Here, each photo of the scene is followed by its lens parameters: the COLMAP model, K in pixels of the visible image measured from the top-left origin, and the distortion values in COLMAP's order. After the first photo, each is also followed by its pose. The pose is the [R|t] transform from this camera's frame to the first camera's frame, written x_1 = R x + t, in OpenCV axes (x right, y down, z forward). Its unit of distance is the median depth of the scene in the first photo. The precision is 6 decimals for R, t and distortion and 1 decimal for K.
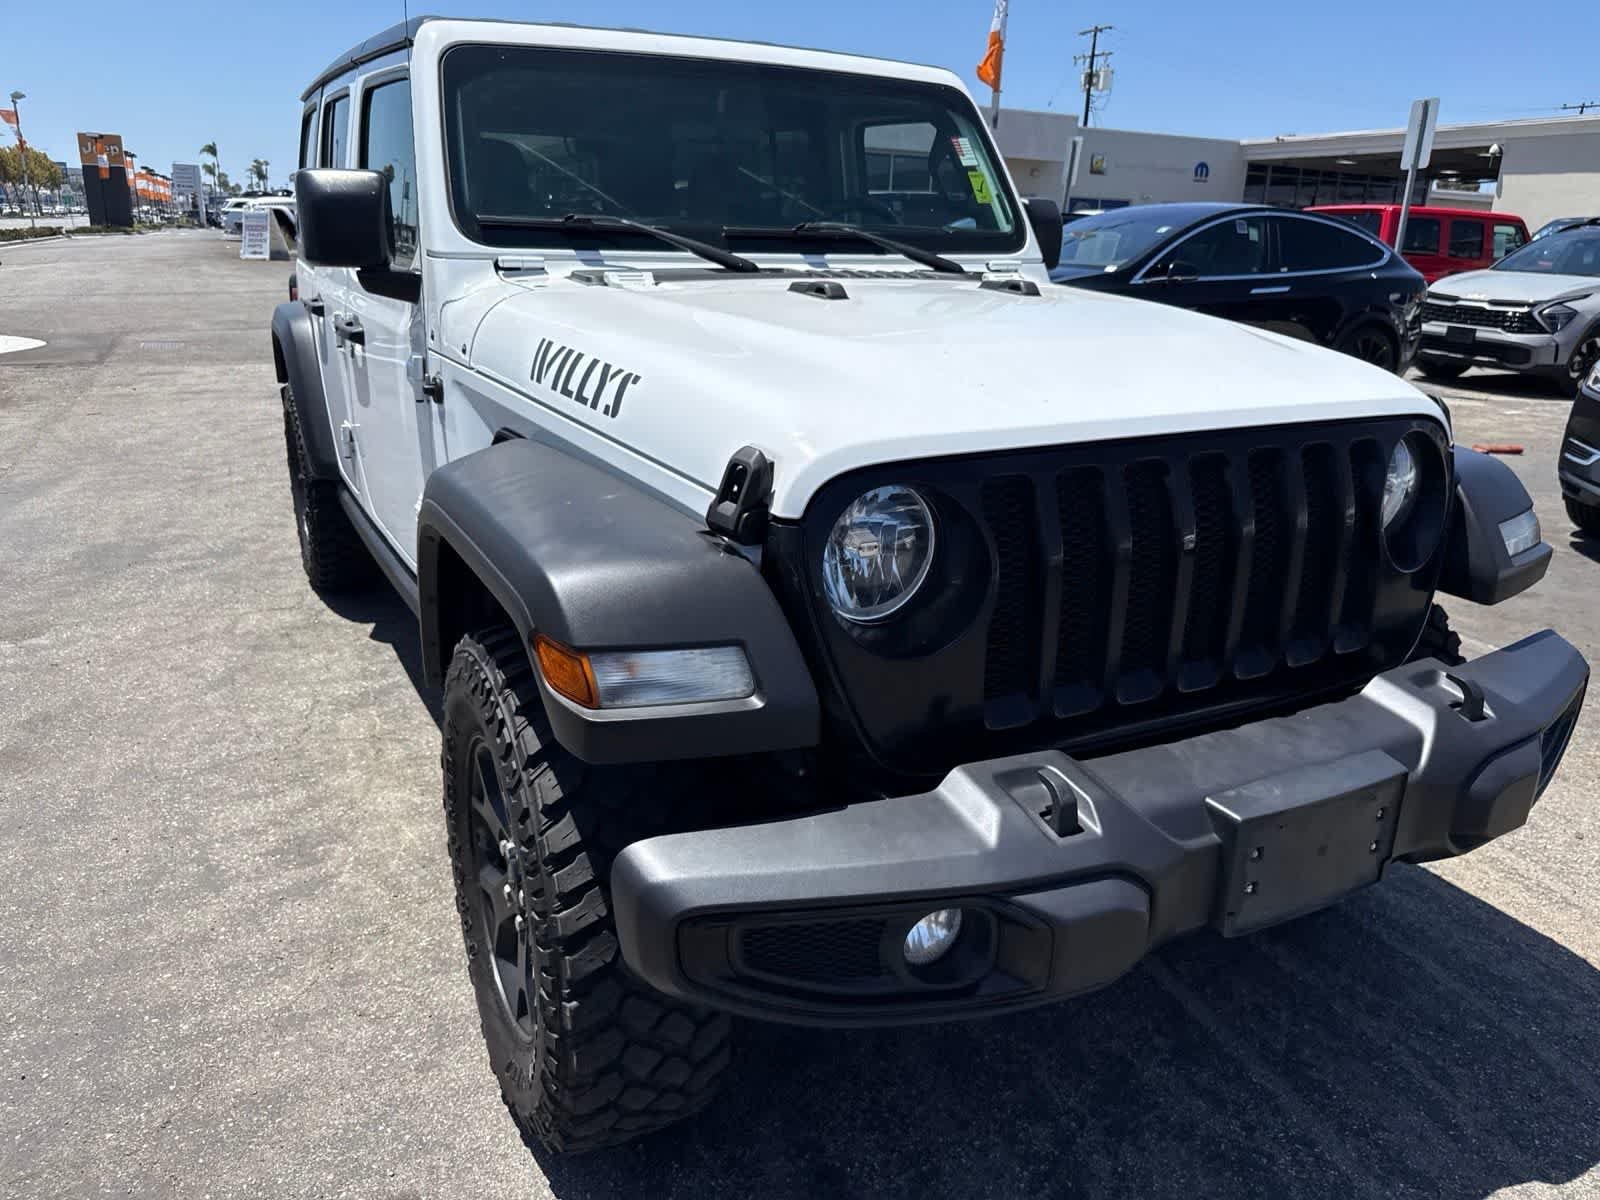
lens RADIAL K [[1146.0, 0, 810.5], [0, 1146.0, 613.1], [0, 0, 1]] dist [0.000121, -0.003650]
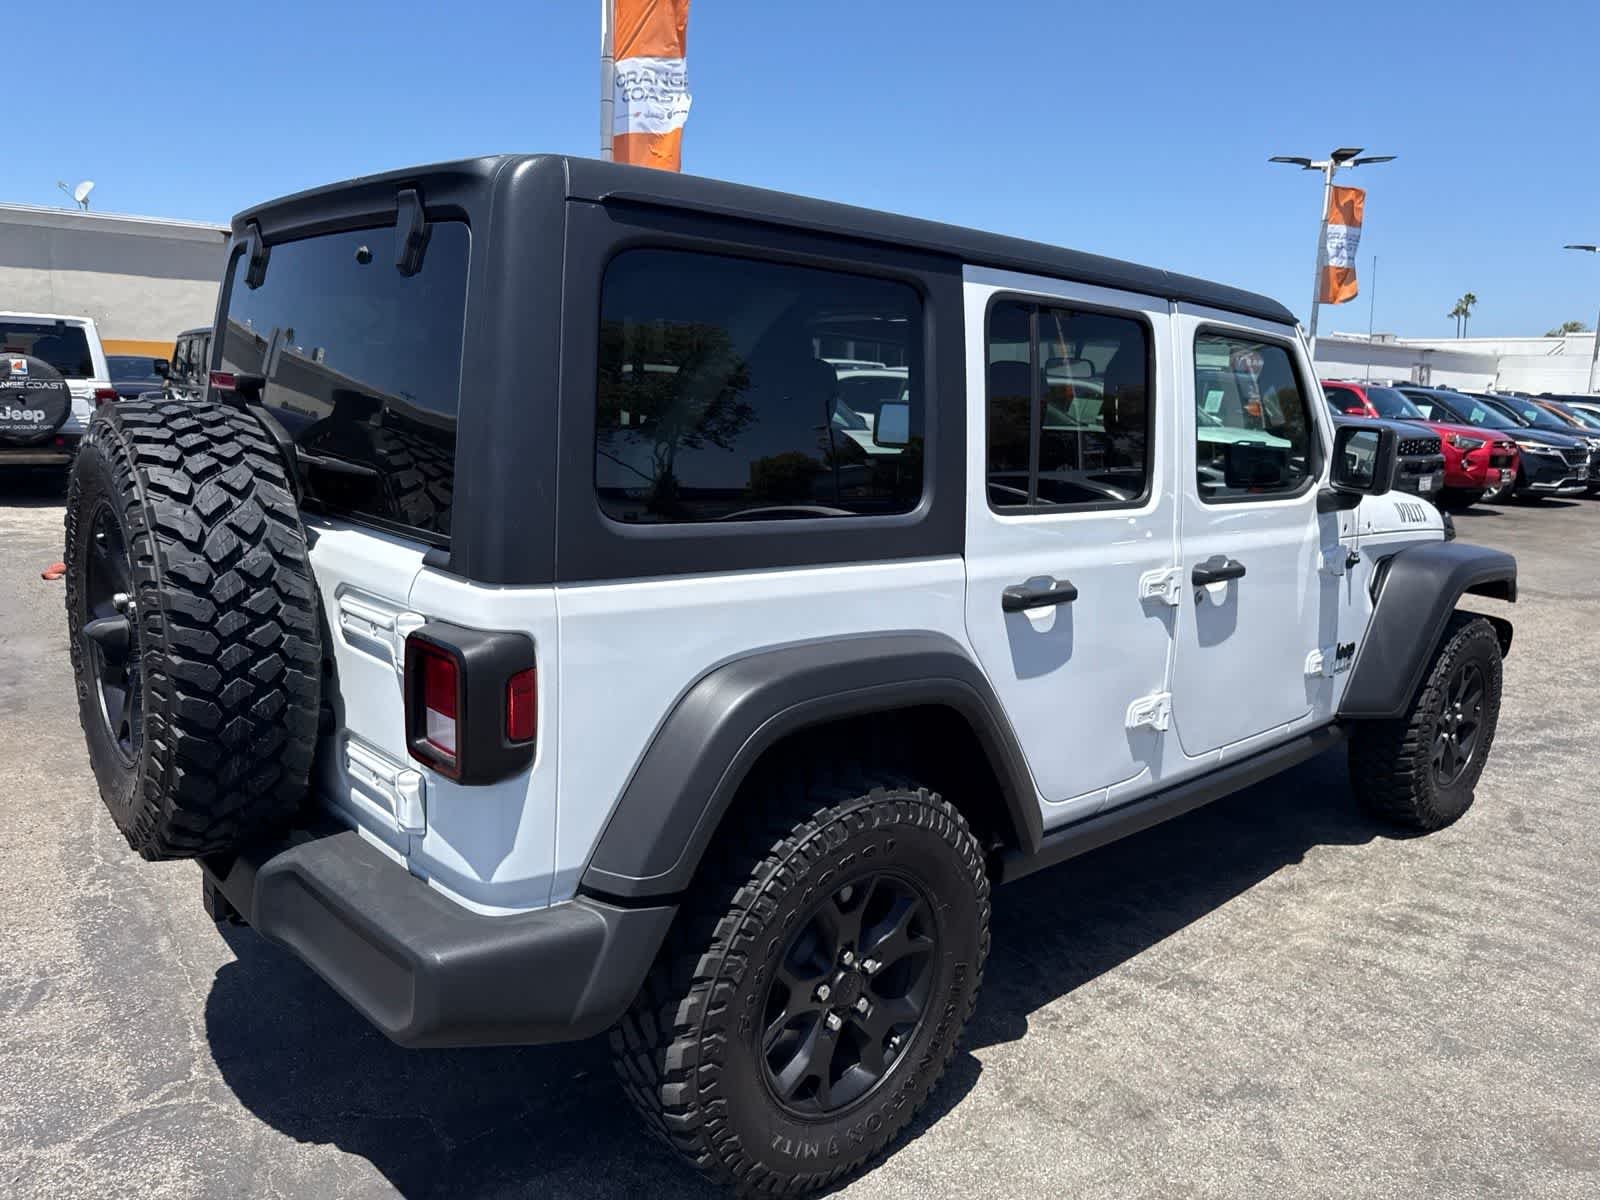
lens RADIAL K [[1136.8, 0, 813.0], [0, 1136.8, 590.1], [0, 0, 1]] dist [0.024590, -0.034052]
pose [[-0.238292, -0.213850, 0.947357, -1.436754], [0.264135, 0.924417, 0.275110, -0.684838], [-0.934585, 0.315787, -0.163796, 1.723731]]
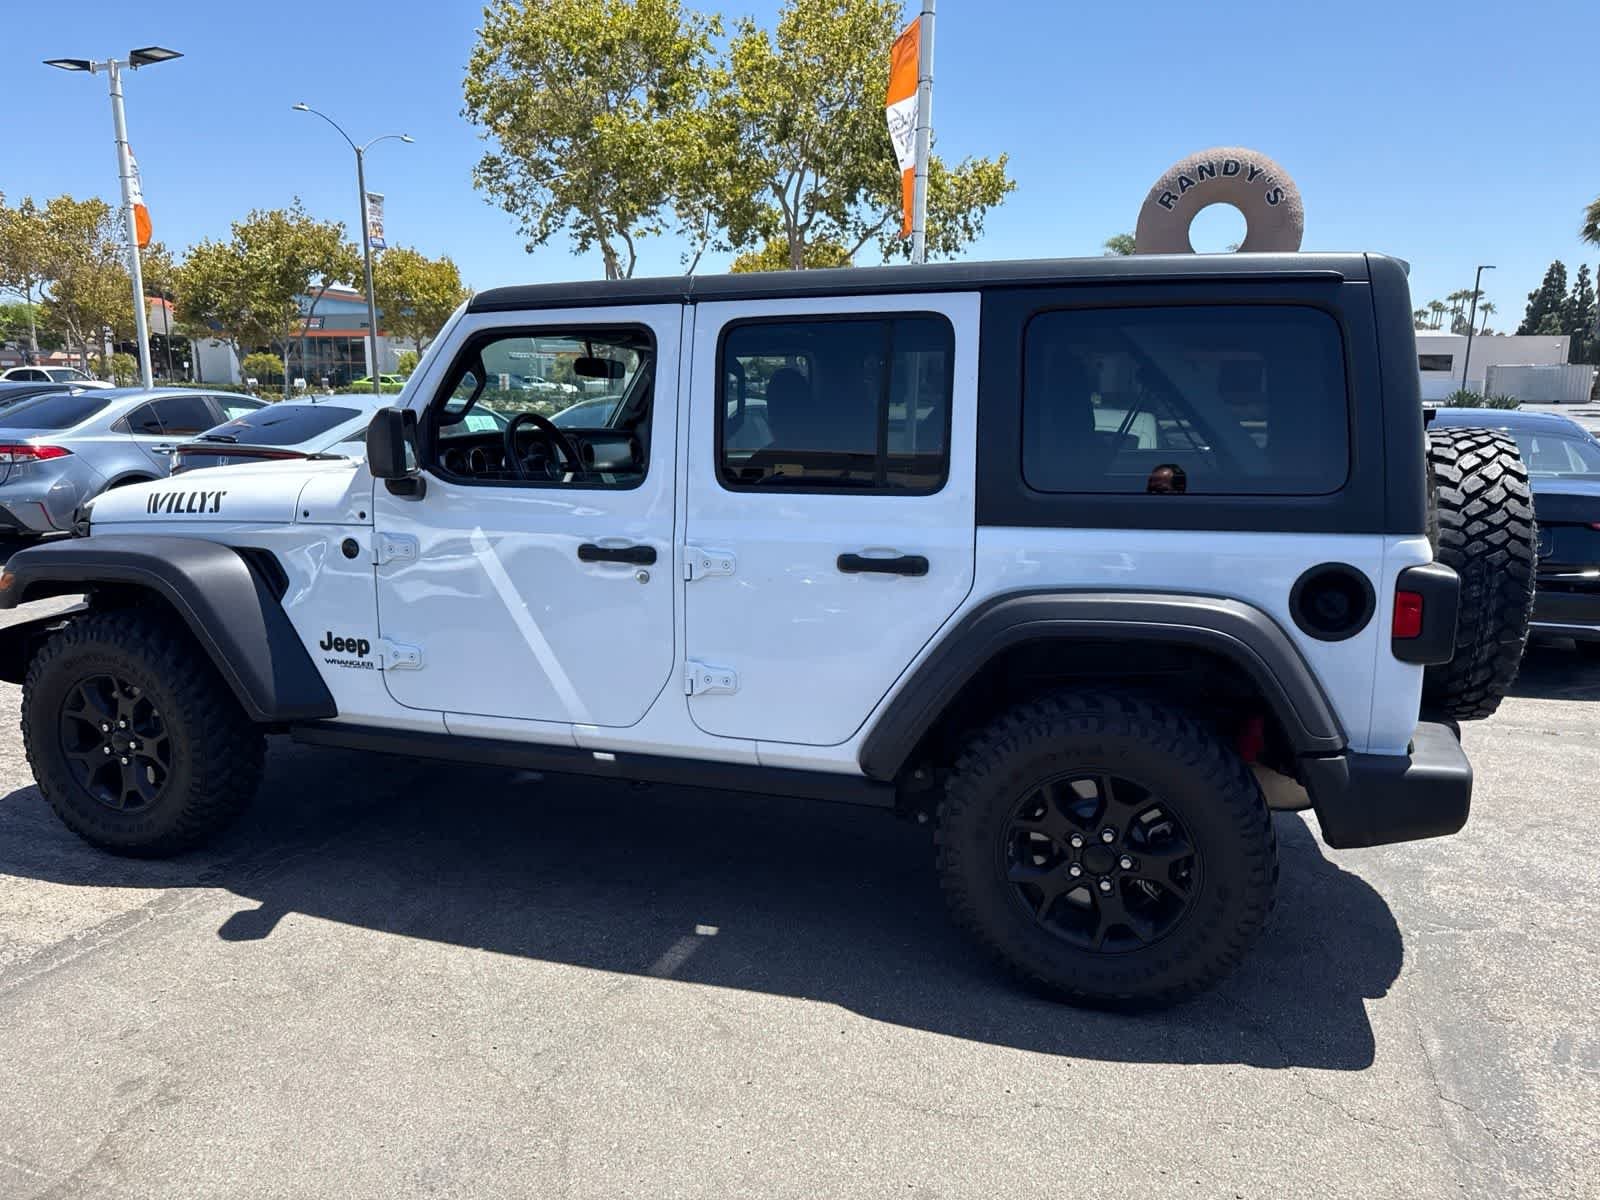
lens RADIAL K [[1133.6, 0, 803.4], [0, 1133.6, 609.1], [0, 0, 1]] dist [0.027185, -0.031673]
pose [[-0.708702, 0.099782, -0.698416, 0.791984], [-0.253984, 0.887489, 0.384519, -0.821843], [0.658205, 0.449896, -0.603622, 2.318793]]
